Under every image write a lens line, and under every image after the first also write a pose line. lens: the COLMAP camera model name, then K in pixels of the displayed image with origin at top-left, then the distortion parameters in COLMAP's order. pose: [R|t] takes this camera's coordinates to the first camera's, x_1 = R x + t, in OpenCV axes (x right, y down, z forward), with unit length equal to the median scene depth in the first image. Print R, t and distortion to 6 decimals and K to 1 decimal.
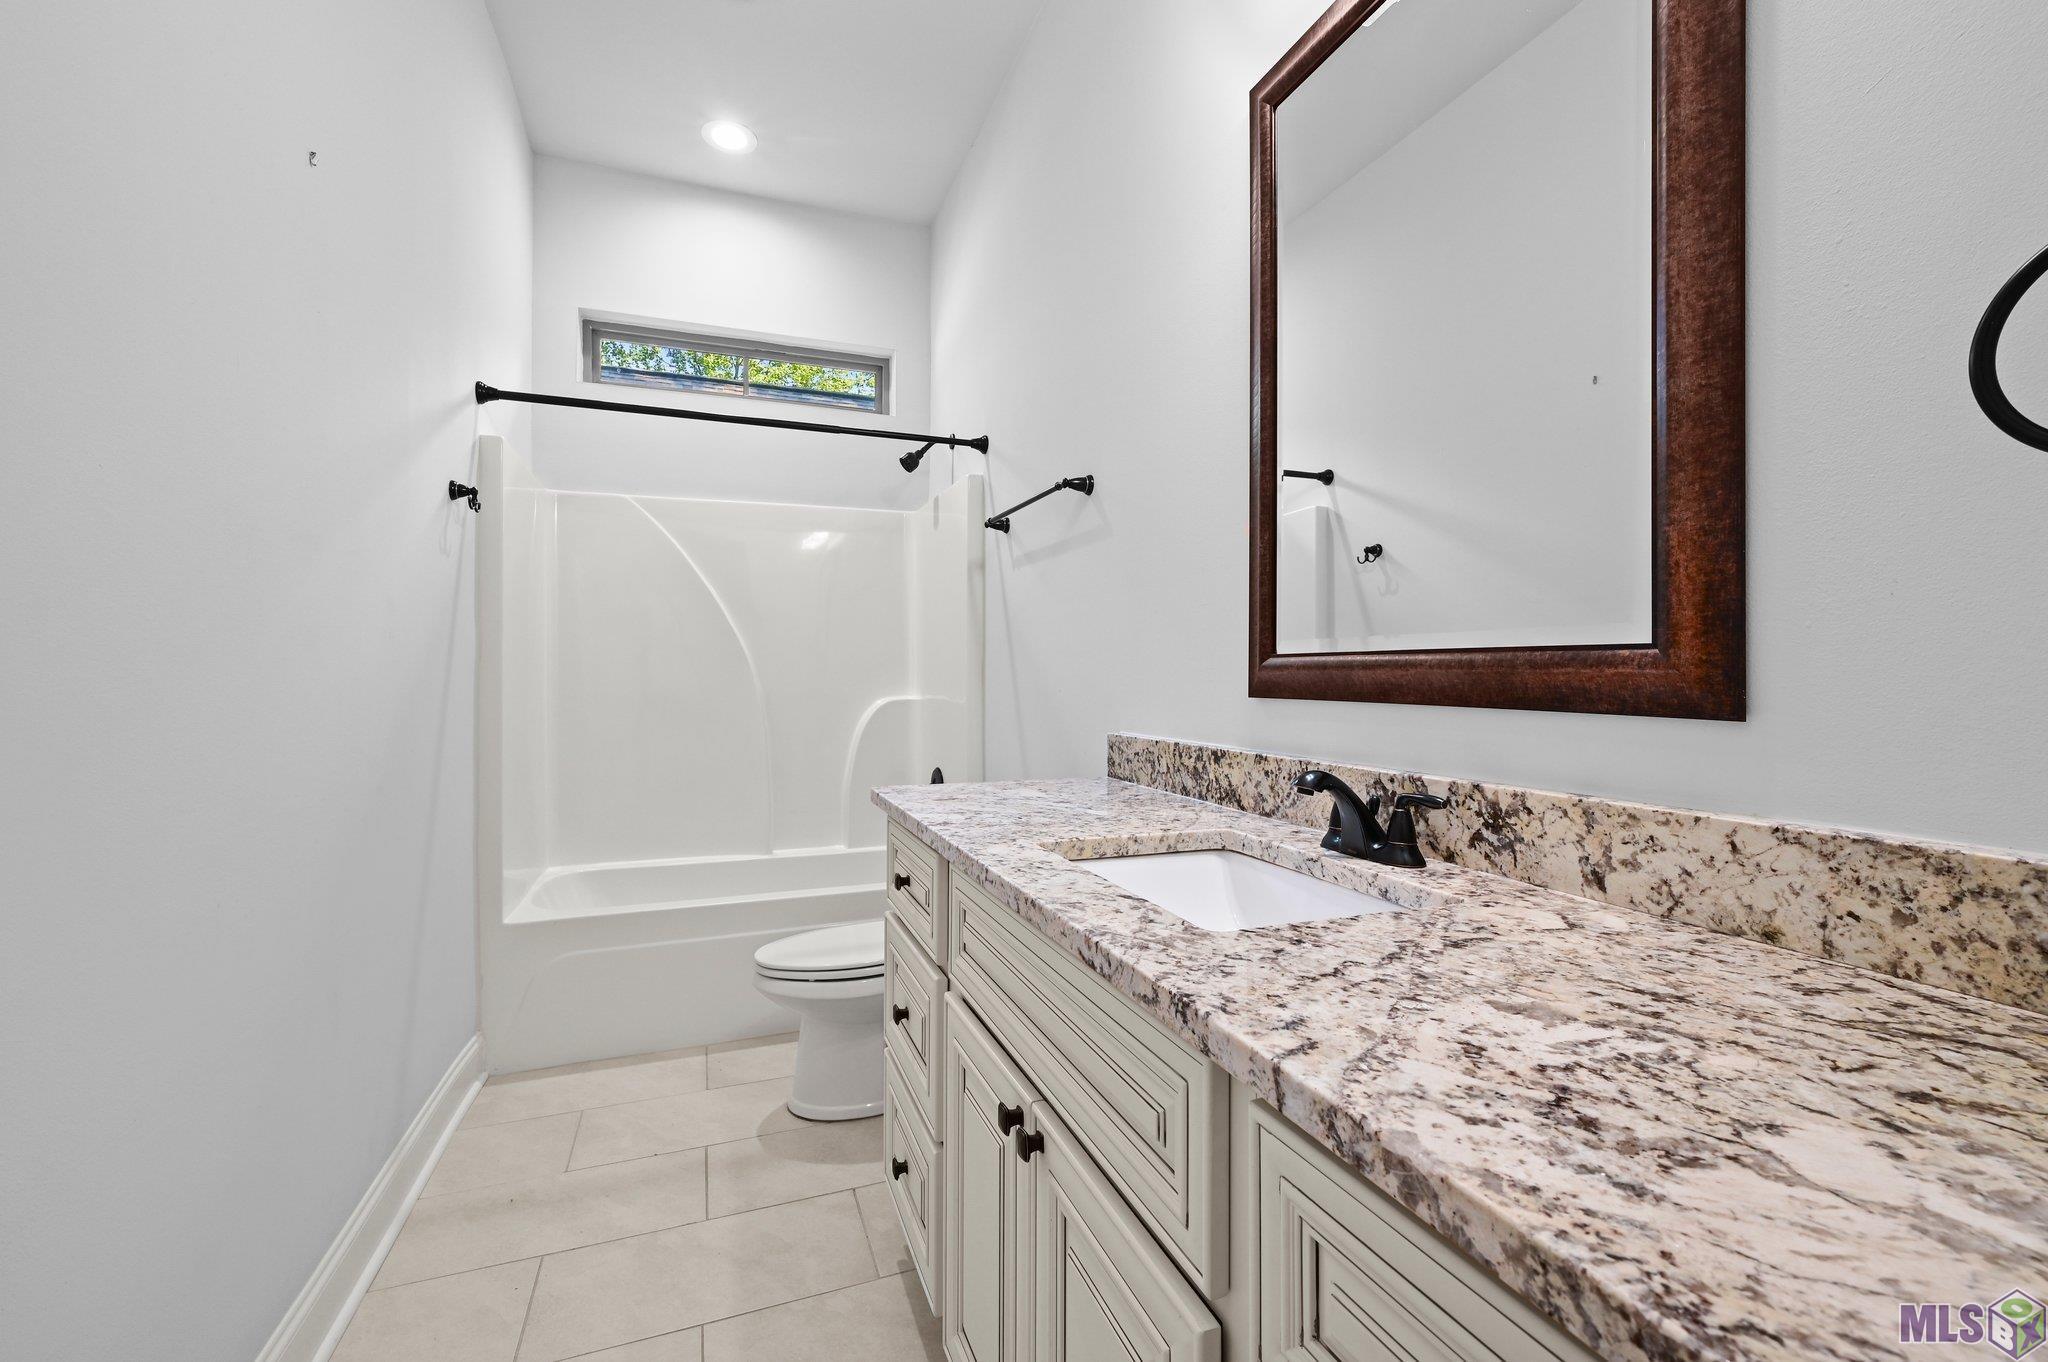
lens RADIAL K [[839.6, 0, 1024.0], [0, 839.6, 681.0], [0, 0, 1]] dist [-0.000071, -0.000007]
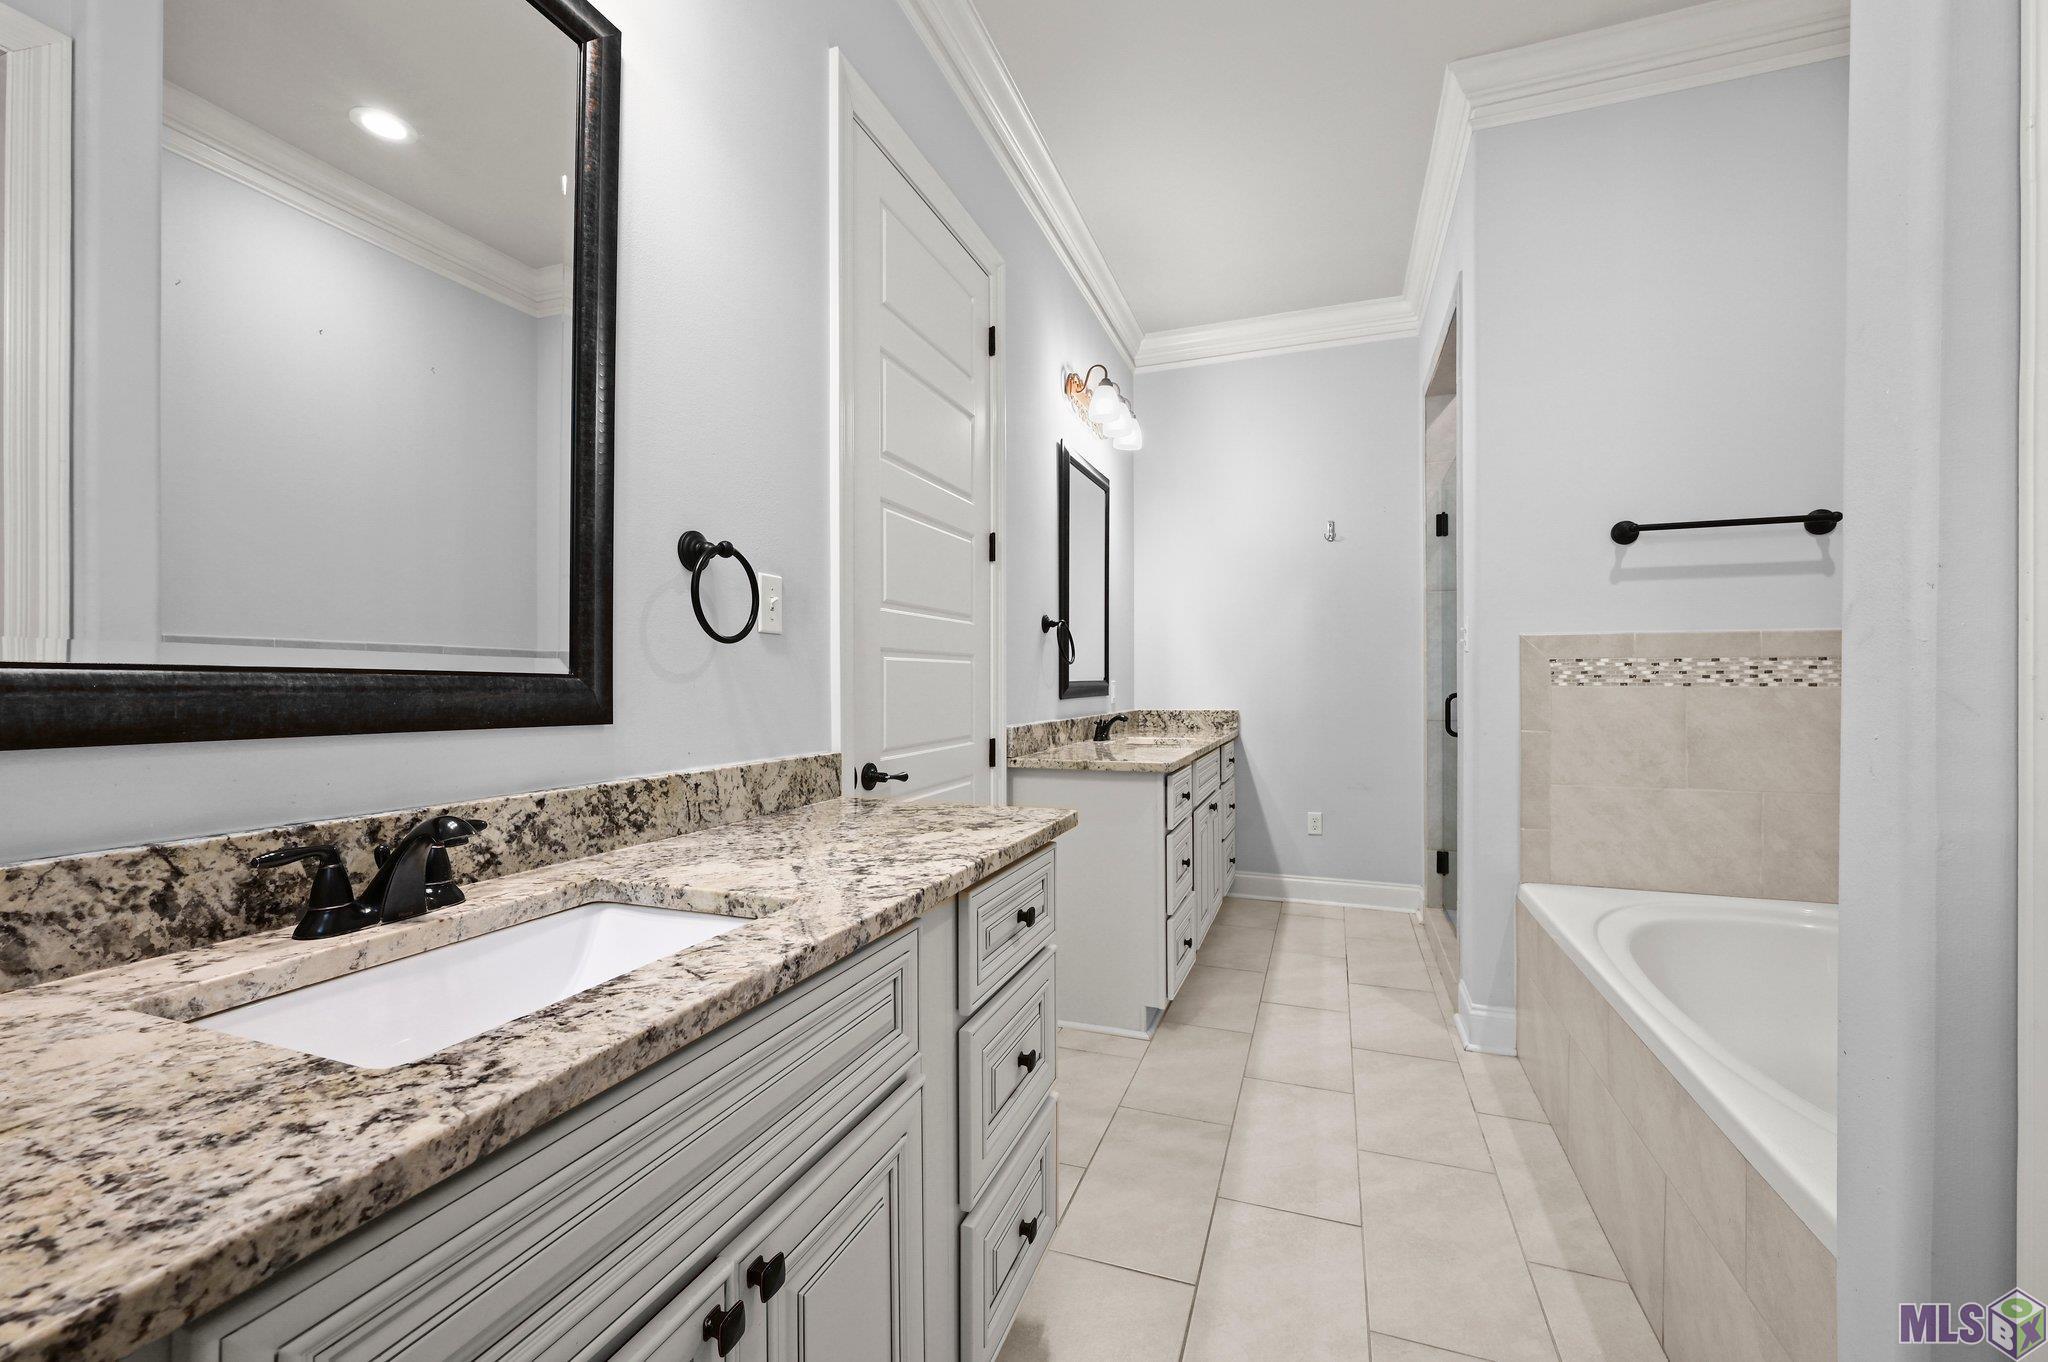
lens RADIAL K [[832.2, 0, 1024.0], [0, 832.2, 681.0], [0, 0, 1]] dist [0.001651, 0.000096]
pose [[-0.757628, 0.000941, 0.652685, -0.605908], [0.004225, 0.999985, 0.003462, -0.027270], [-0.652672, 0.005381, -0.757621, 1.229842]]
